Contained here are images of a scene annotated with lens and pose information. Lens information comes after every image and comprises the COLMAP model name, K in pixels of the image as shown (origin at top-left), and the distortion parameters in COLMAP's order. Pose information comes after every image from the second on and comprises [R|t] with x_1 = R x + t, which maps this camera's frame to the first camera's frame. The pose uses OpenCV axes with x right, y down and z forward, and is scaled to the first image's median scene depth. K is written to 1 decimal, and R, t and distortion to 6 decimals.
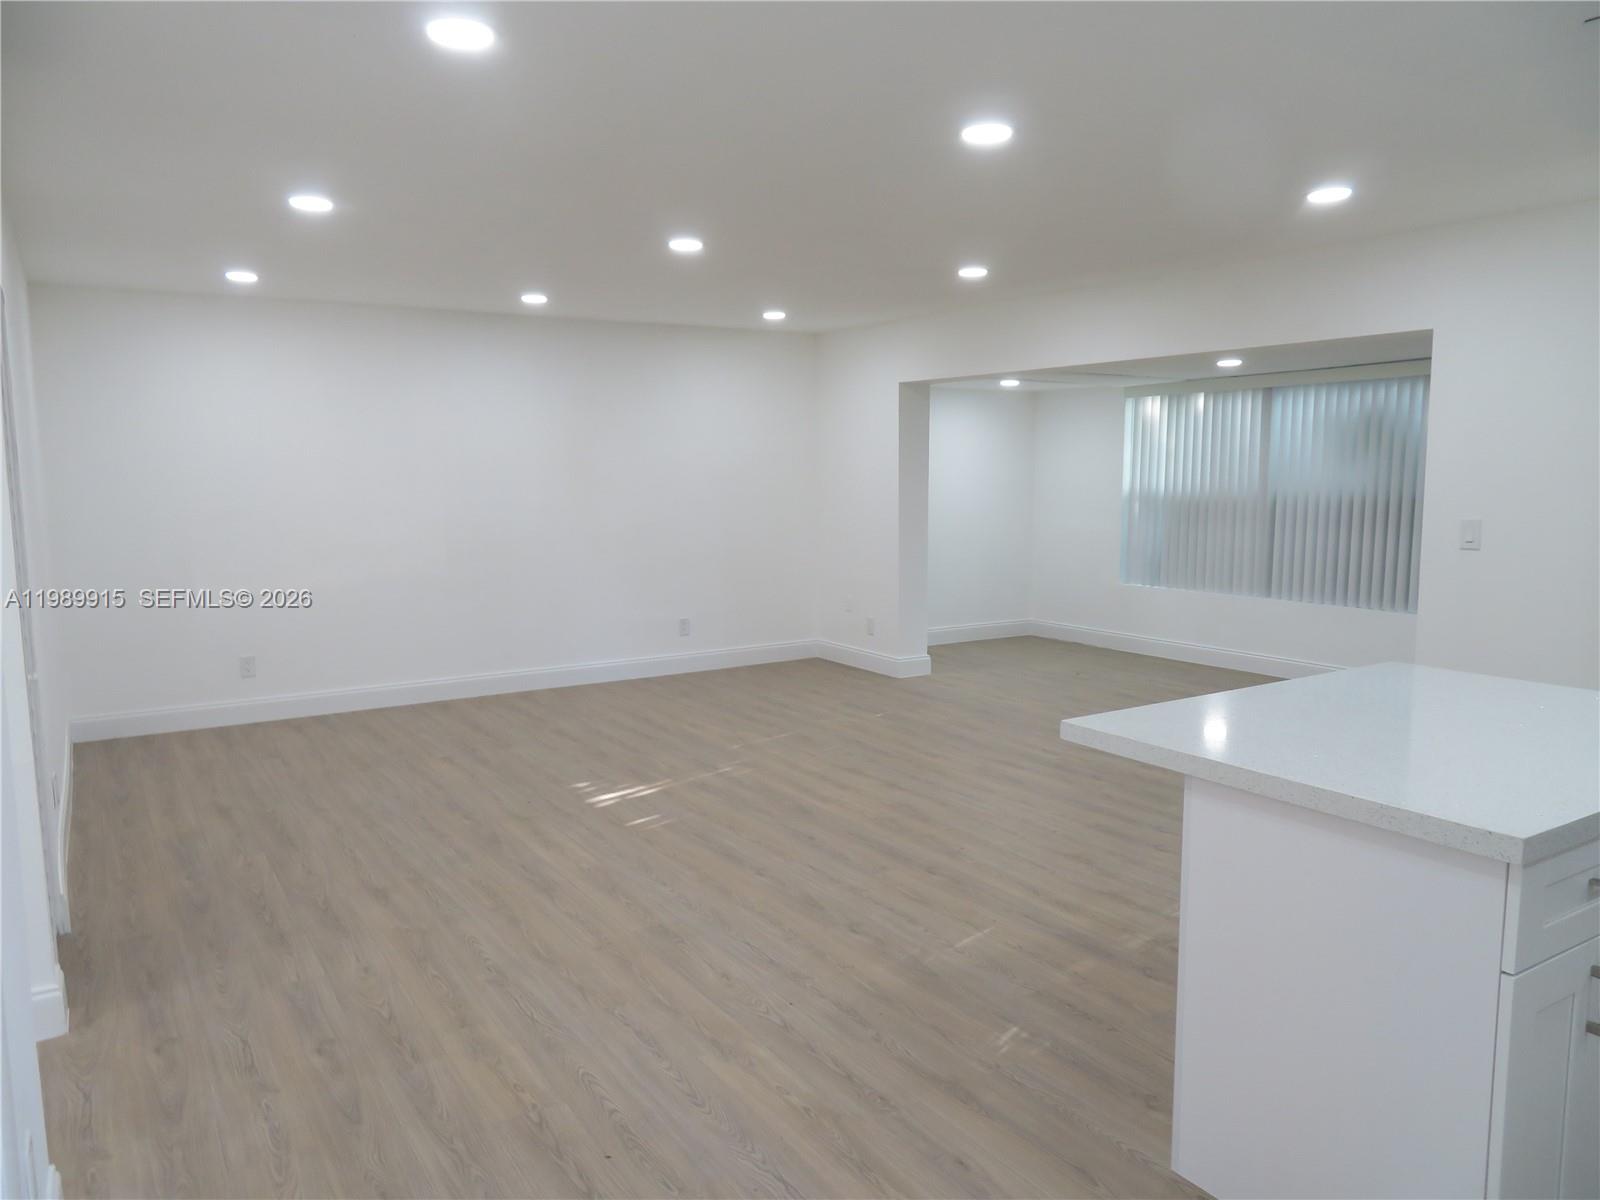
lens RADIAL K [[1153.9, 0, 804.1], [0, 1153.9, 575.3], [0, 0, 1]] dist [-0.000928, -0.000495]
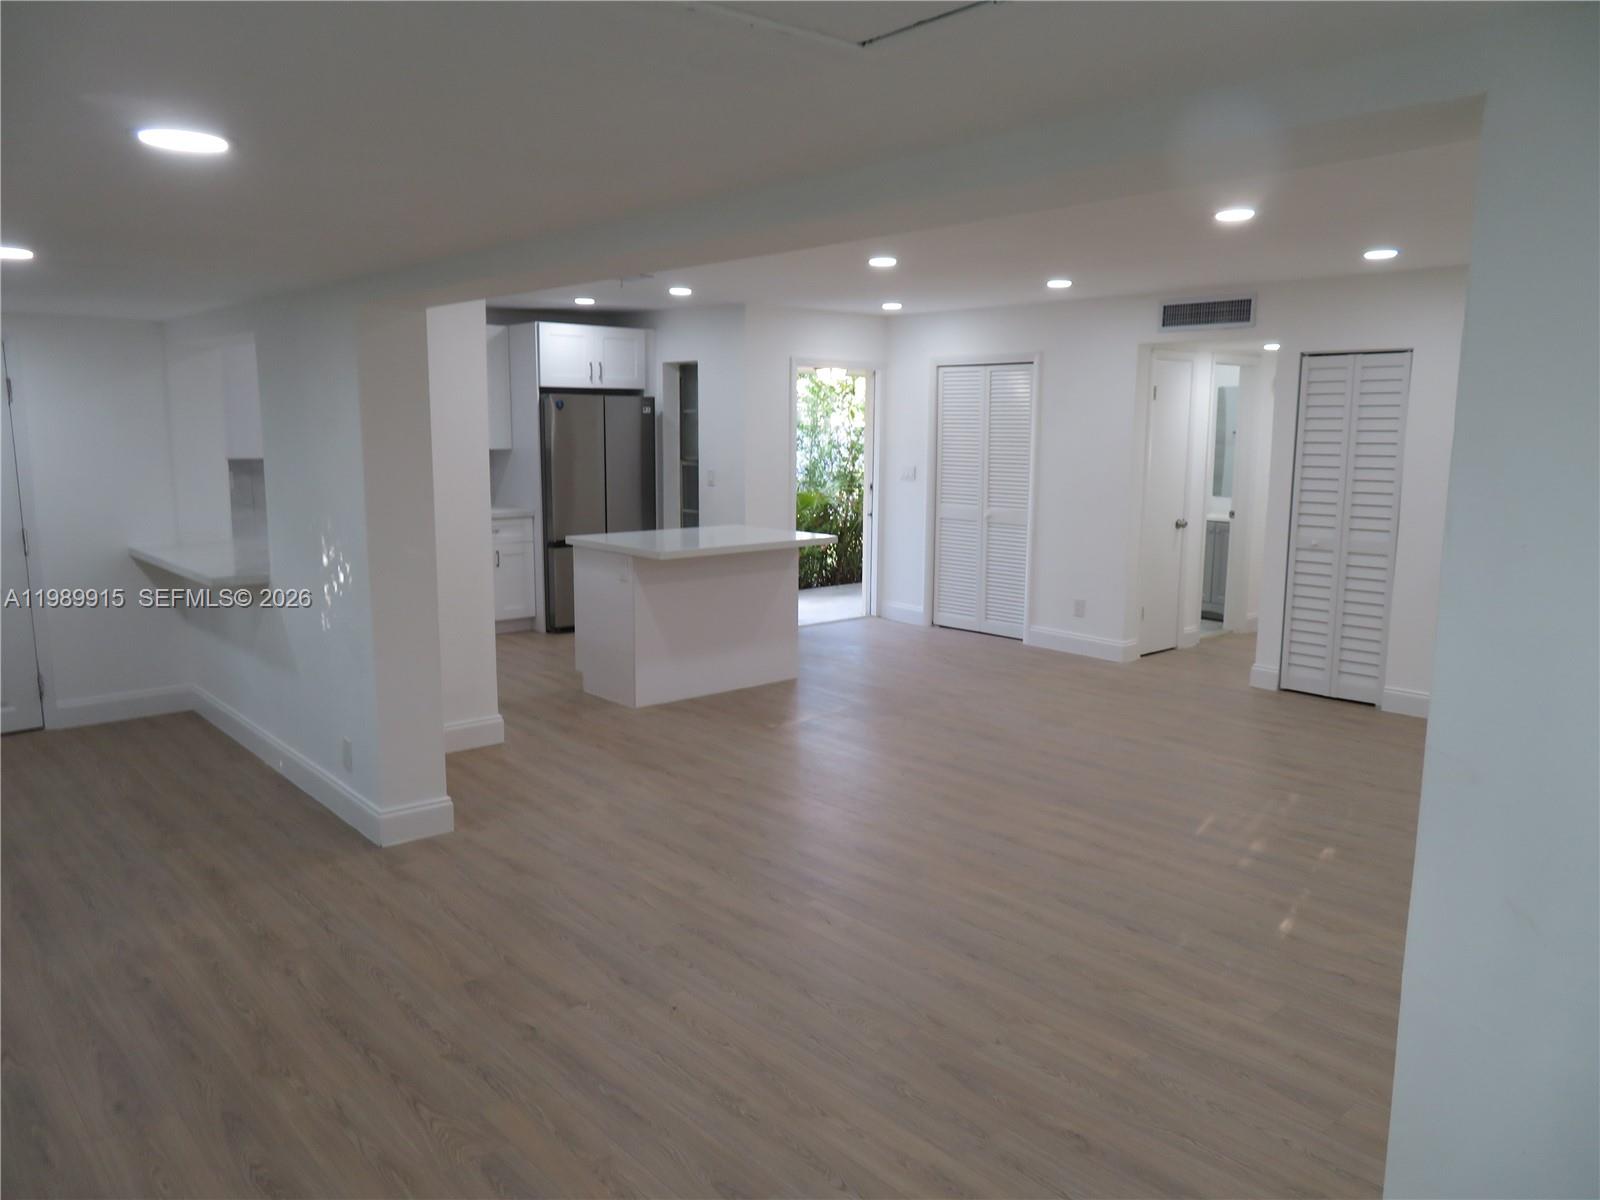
lens RADIAL K [[1144.4, 0, 800.0], [0, 1144.4, 600.0], [0, 0, 1]] dist [-0.007245, -0.003835]
pose [[-0.987810, 0.025559, -0.153551, 0.367330], [-0.014410, 0.967179, 0.253689, -0.205766], [0.154995, 0.252809, -0.955020, 1.801265]]
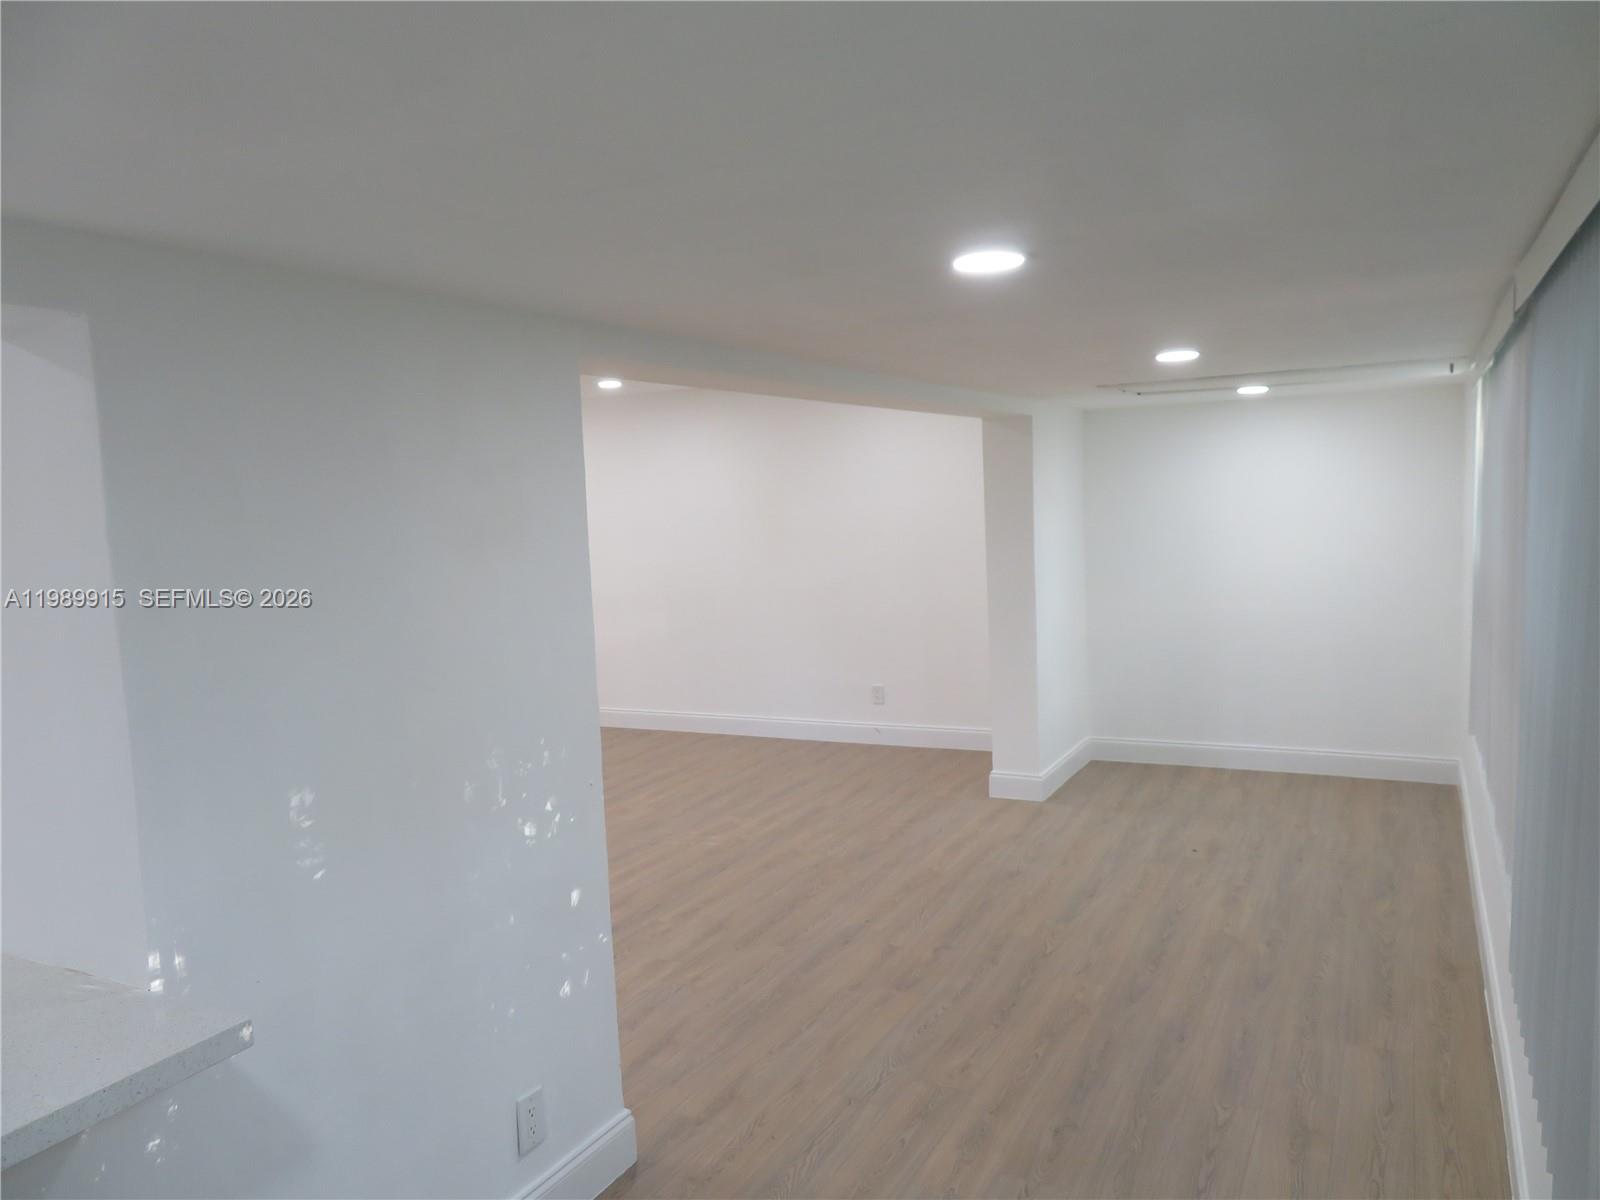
lens RADIAL K [[1156.6, 0, 800.0], [0, 1156.6, 600.0], [0, 0, 1]] dist [0.000155, -0.000692]
pose [[0.489710, 0.063297, -0.869585, 1.063237], [-0.044501, 0.997876, 0.047574, -0.115281], [0.870749, 0.015399, 0.491486, 0.780305]]
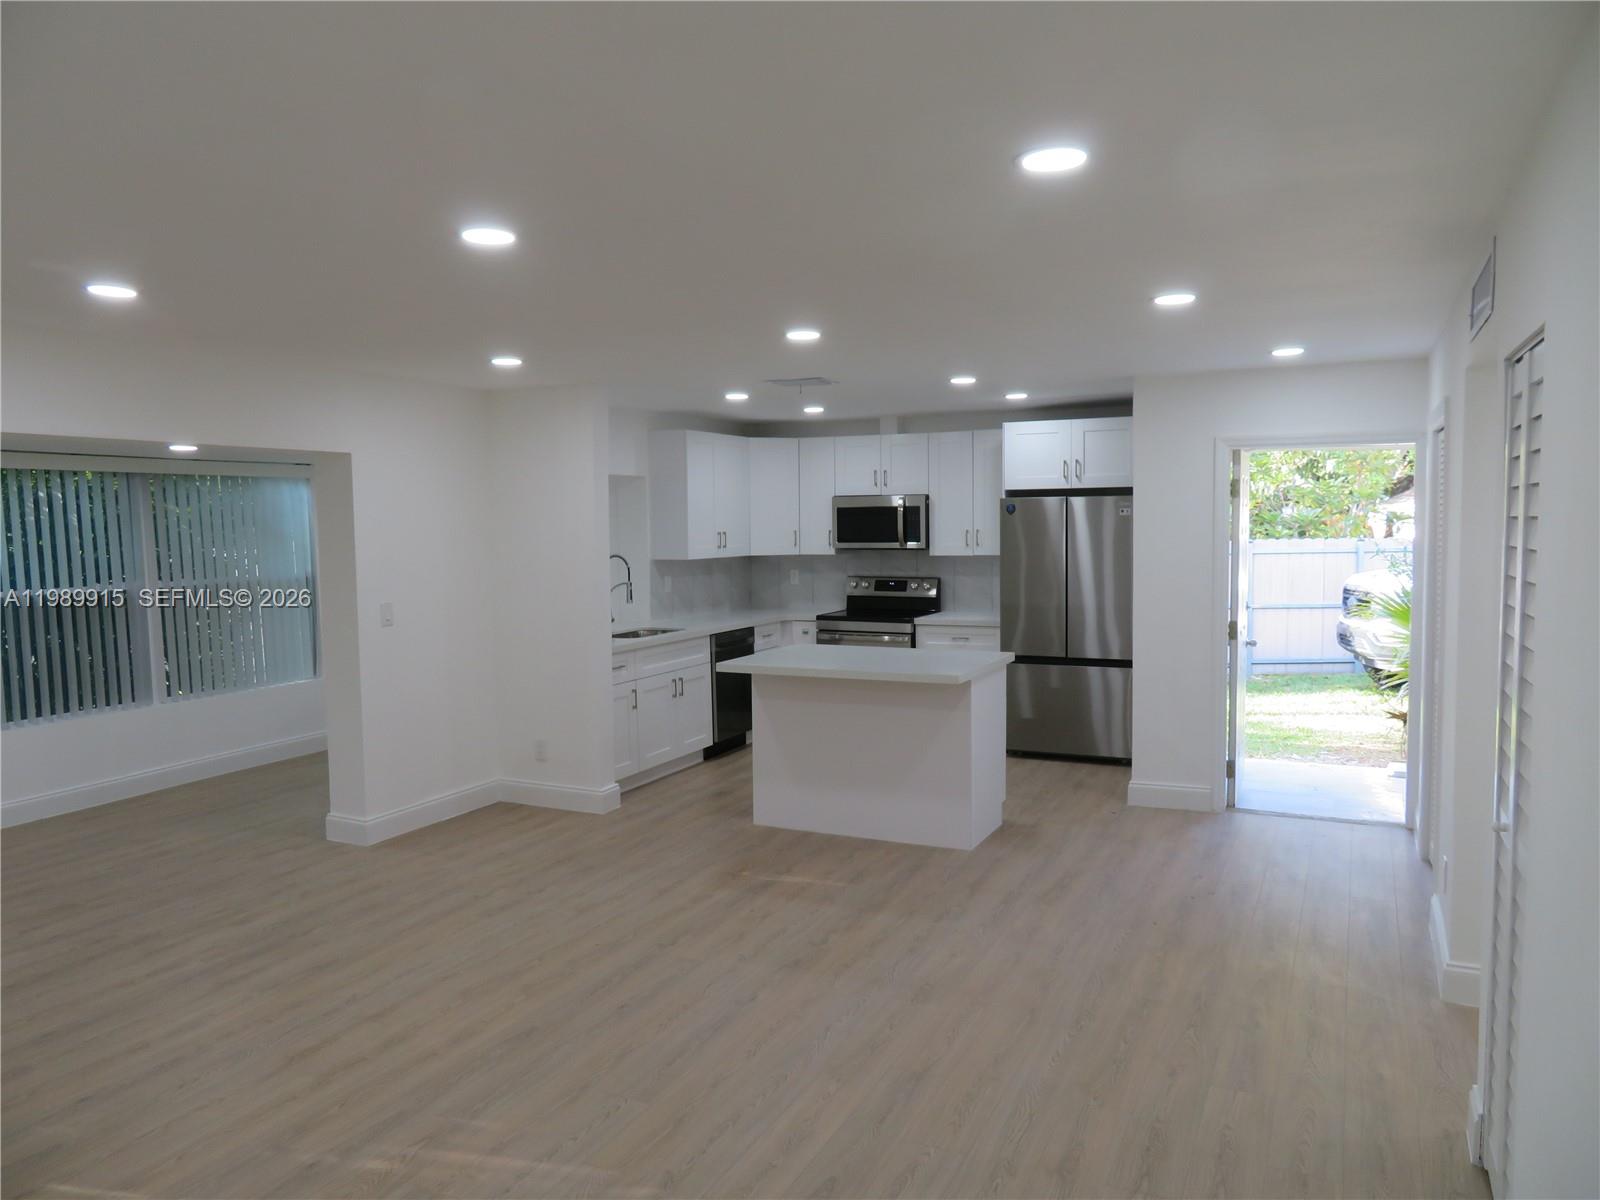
lens RADIAL K [[1144.4, 0, 800.0], [0, 1144.4, 600.0], [0, 0, 1]] dist [-0.007245, -0.003835]
pose [[-0.529600, -0.042577, 0.847178, -0.687871], [0.100892, 0.988488, 0.112749, -0.135355], [-0.842226, 0.145186, -0.519207, 1.156138]]
